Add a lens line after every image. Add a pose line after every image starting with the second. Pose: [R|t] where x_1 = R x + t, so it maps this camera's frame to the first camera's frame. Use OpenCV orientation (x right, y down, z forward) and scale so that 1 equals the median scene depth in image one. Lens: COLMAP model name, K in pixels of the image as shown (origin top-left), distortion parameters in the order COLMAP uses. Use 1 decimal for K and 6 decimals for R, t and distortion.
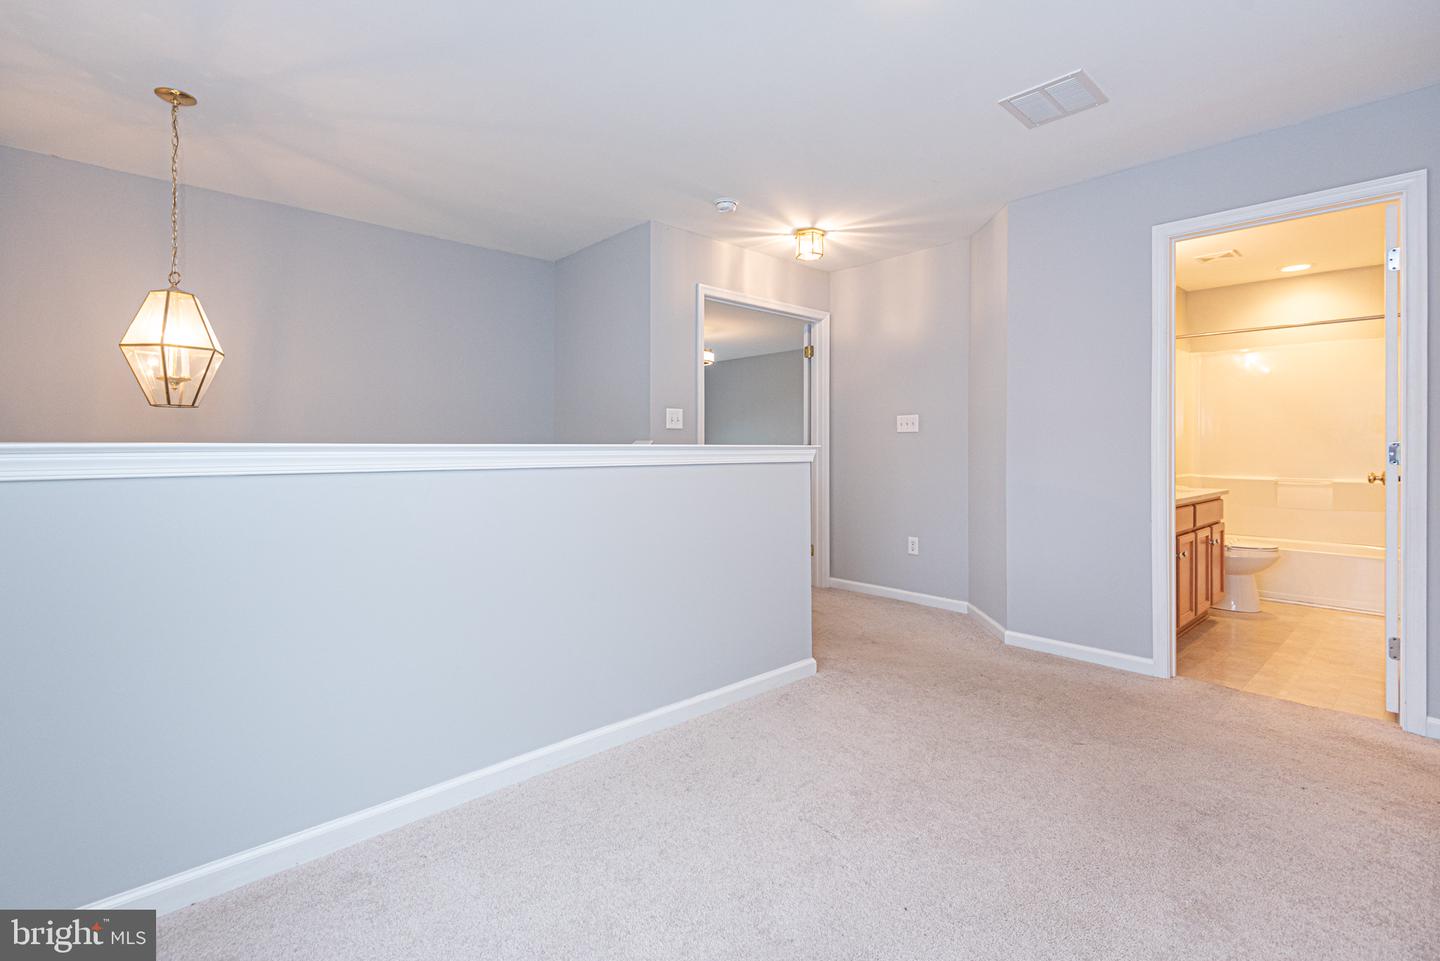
lens RADIAL K [[672.8, 0, 735.3], [0, 672.8, 445.2], [0, 0, 1]] dist [0.025073, -0.012062]
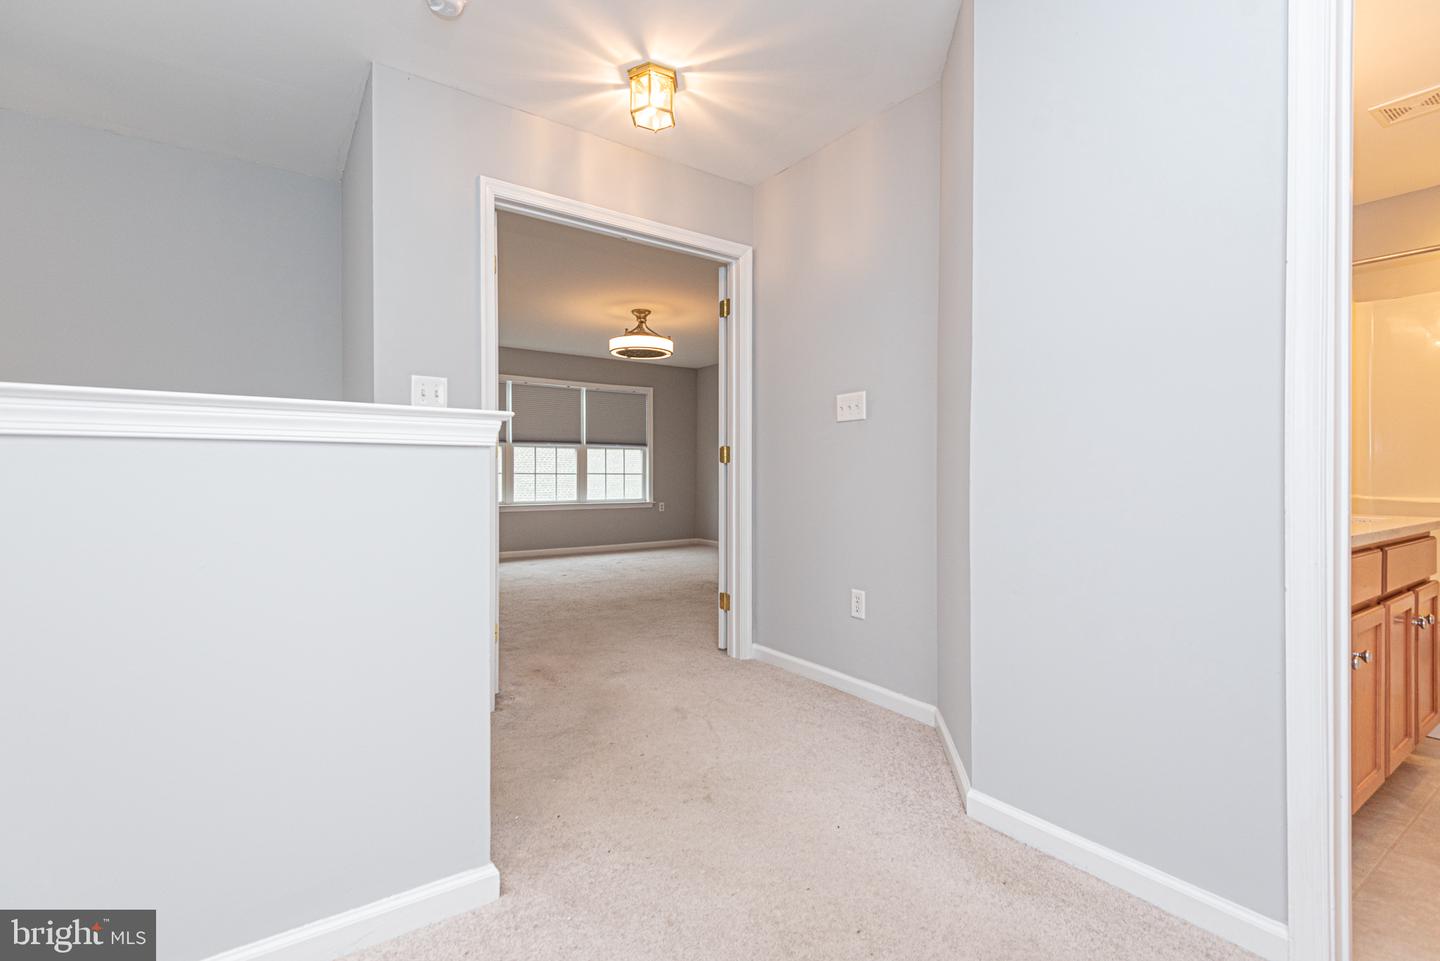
lens RADIAL K [[672.8, 0, 722.2], [0, 672.8, 472.0], [0, 0, 1]] dist [0.025073, -0.012062]
pose [[0.989656, 0.003338, -0.143419, 0.252407], [-0.003501, 0.999993, -0.000884, 0.032333], [0.143415, 0.001376, 0.989662, 0.409558]]
